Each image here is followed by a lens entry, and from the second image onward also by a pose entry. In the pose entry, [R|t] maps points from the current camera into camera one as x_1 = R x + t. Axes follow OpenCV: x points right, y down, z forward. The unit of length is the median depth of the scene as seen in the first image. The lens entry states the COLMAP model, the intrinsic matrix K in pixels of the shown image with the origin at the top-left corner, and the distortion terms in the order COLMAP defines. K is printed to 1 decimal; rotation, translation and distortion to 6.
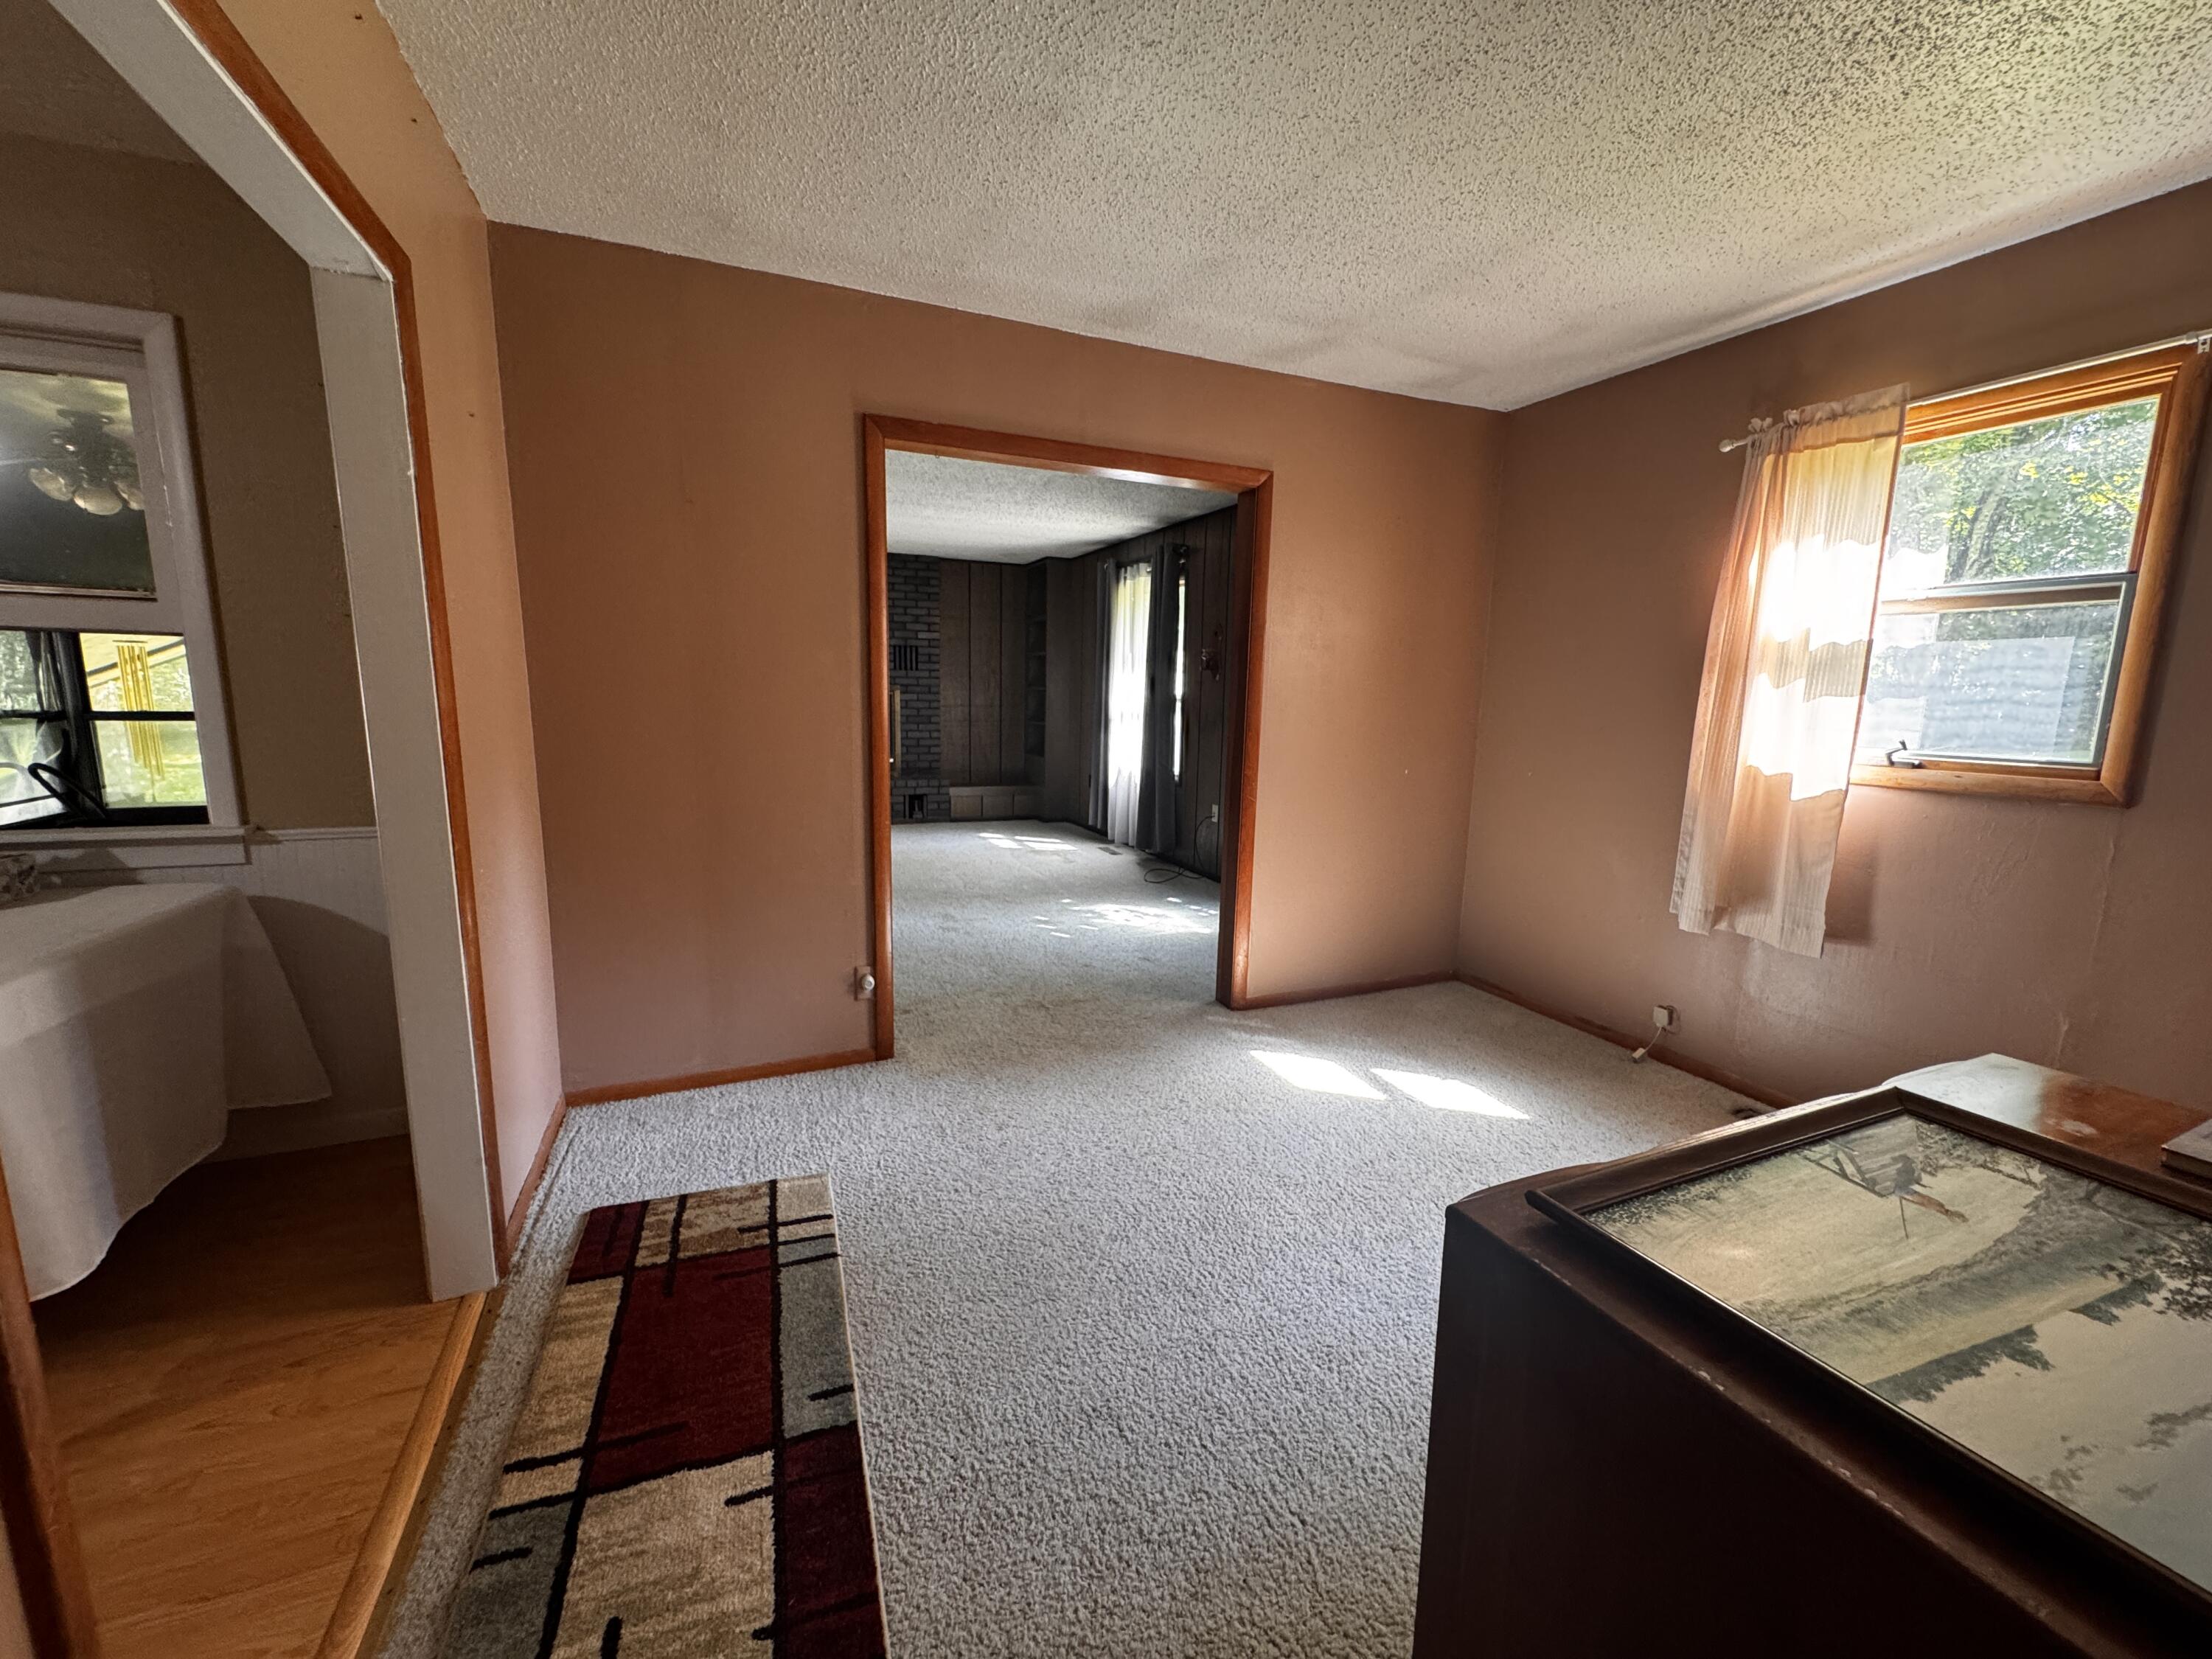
lens RADIAL K [[886.7, 0, 1112.4], [0, 886.7, 824.9], [0, 0, 1]] dist [-0.003453, 0.000340]
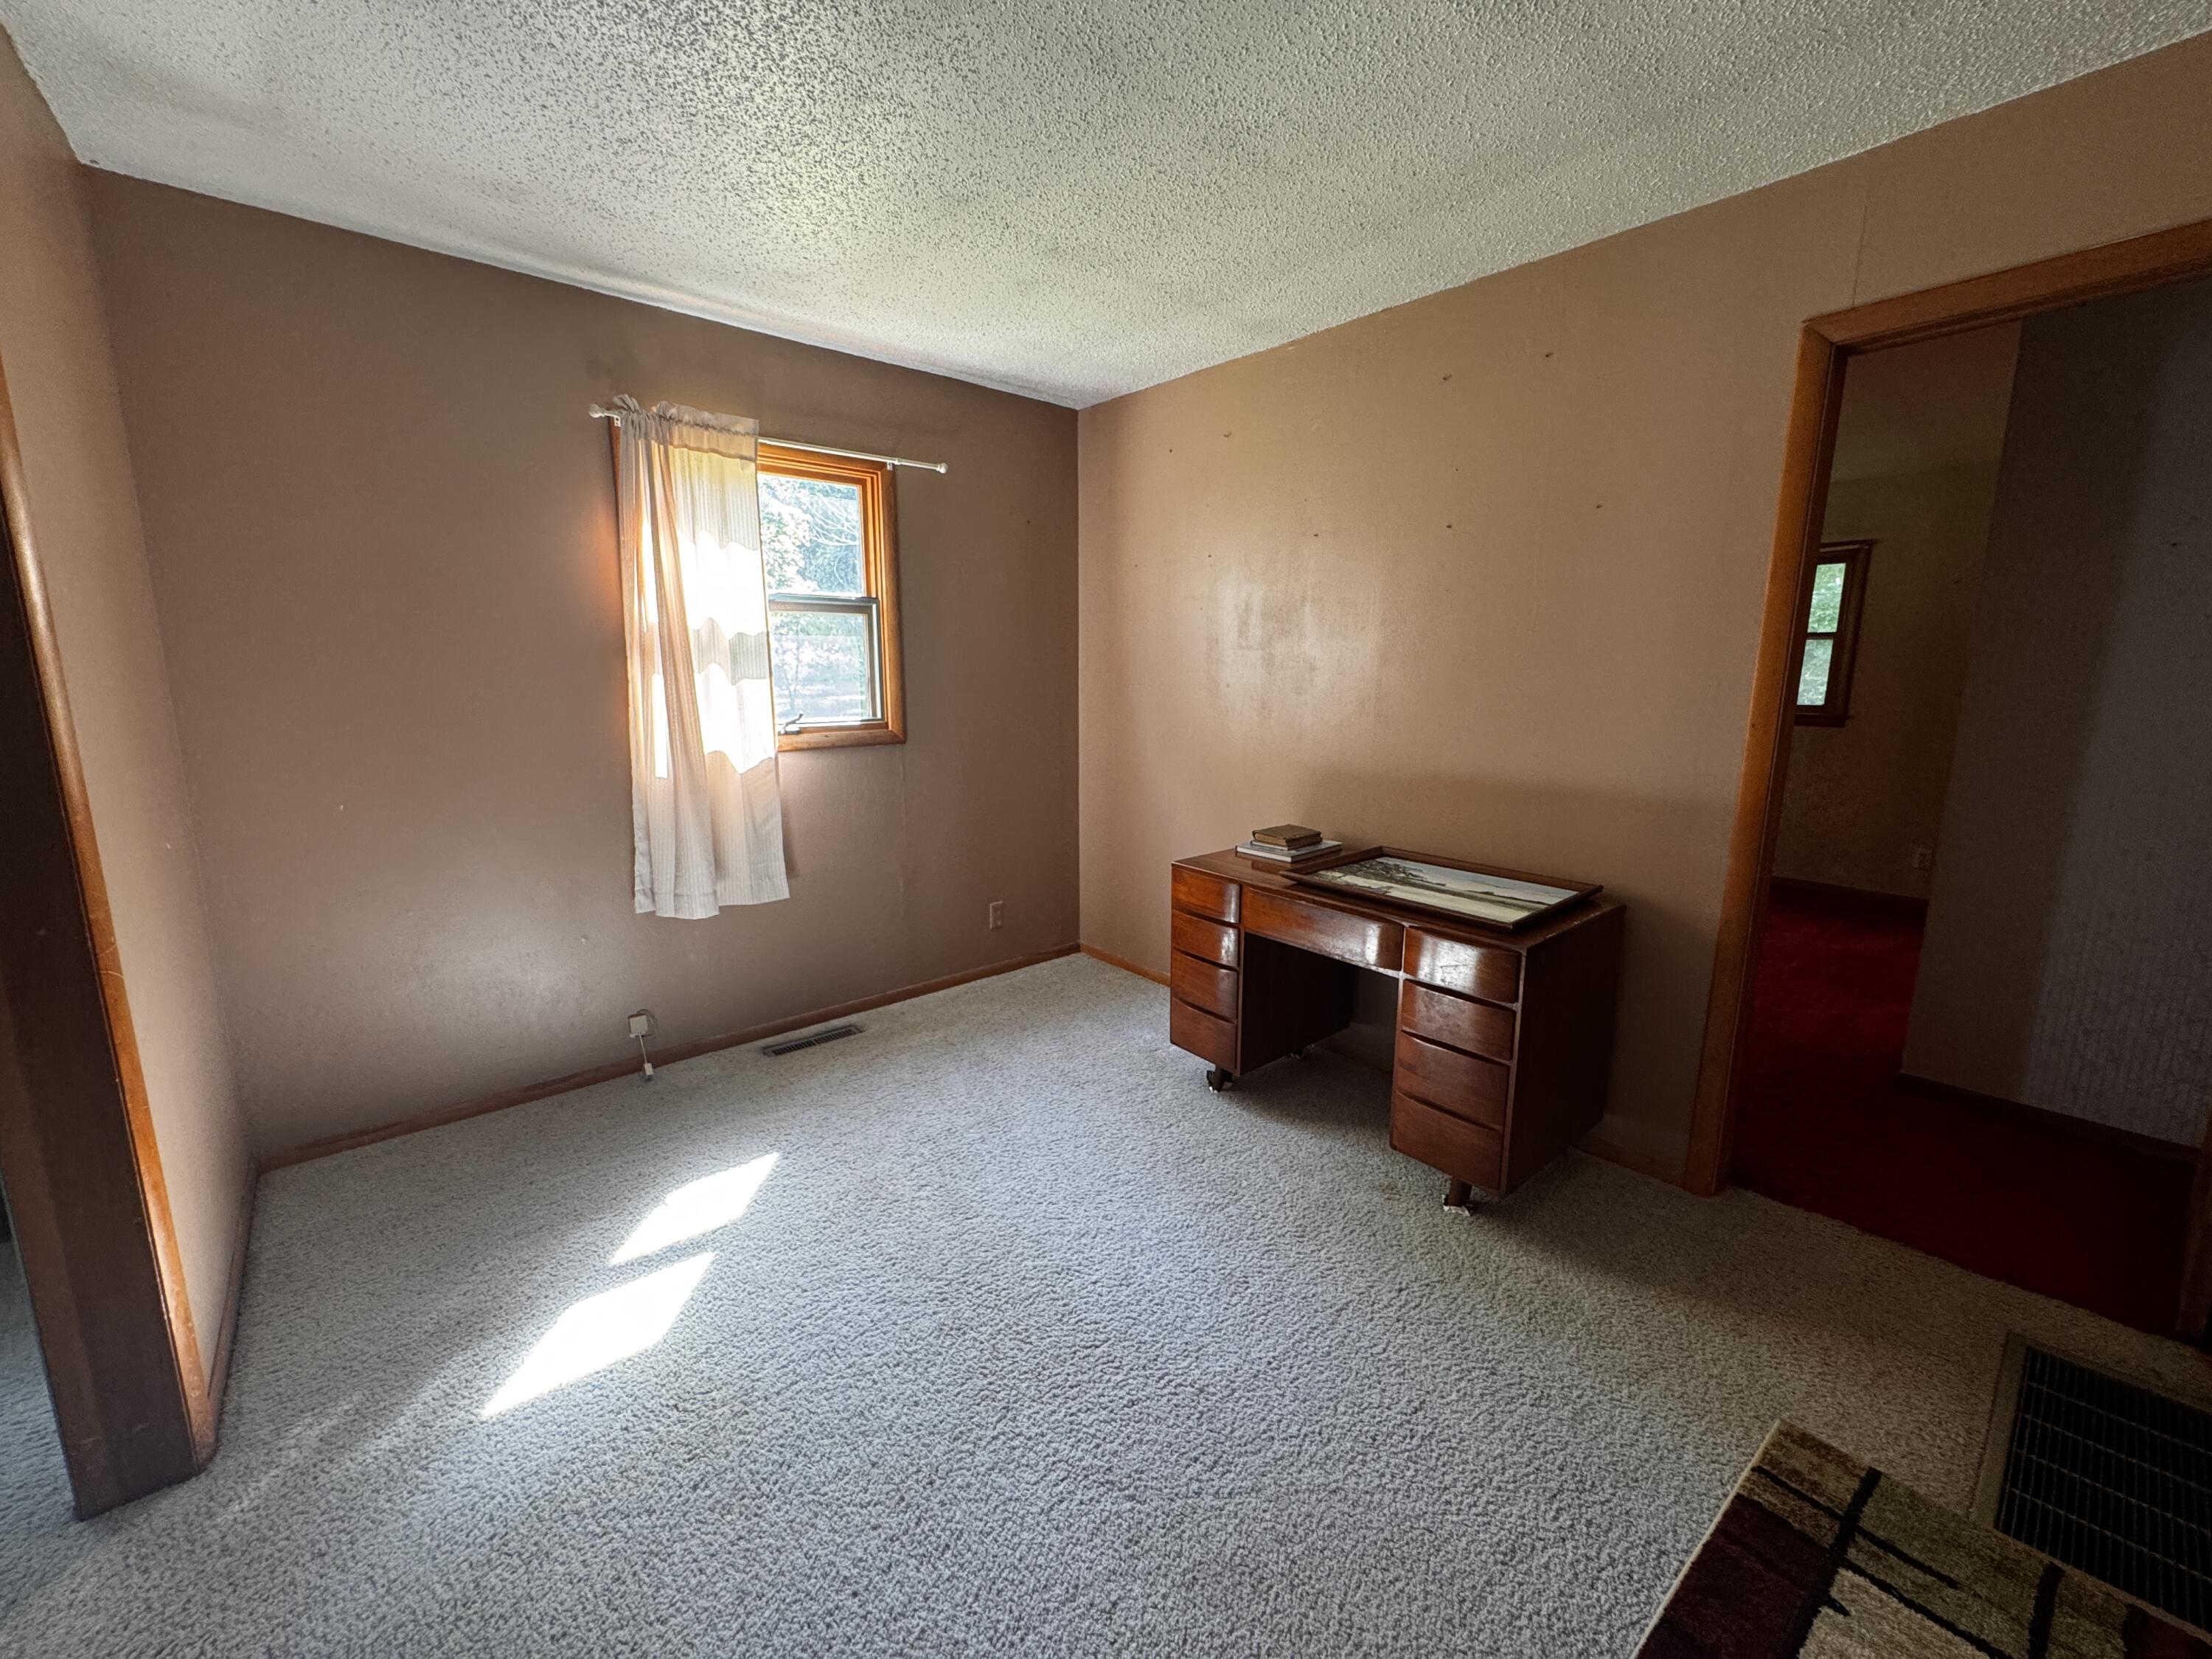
lens RADIAL K [[886.7, 0, 1099.6], [0, 886.7, 826.9], [0, 0, 1]] dist [-0.003453, 0.000340]
pose [[-0.288437, -0.195030, 0.937426, -0.449409], [0.136701, 0.960619, 0.241917, -0.181335], [-0.947690, 0.197925, -0.250417, 0.904896]]
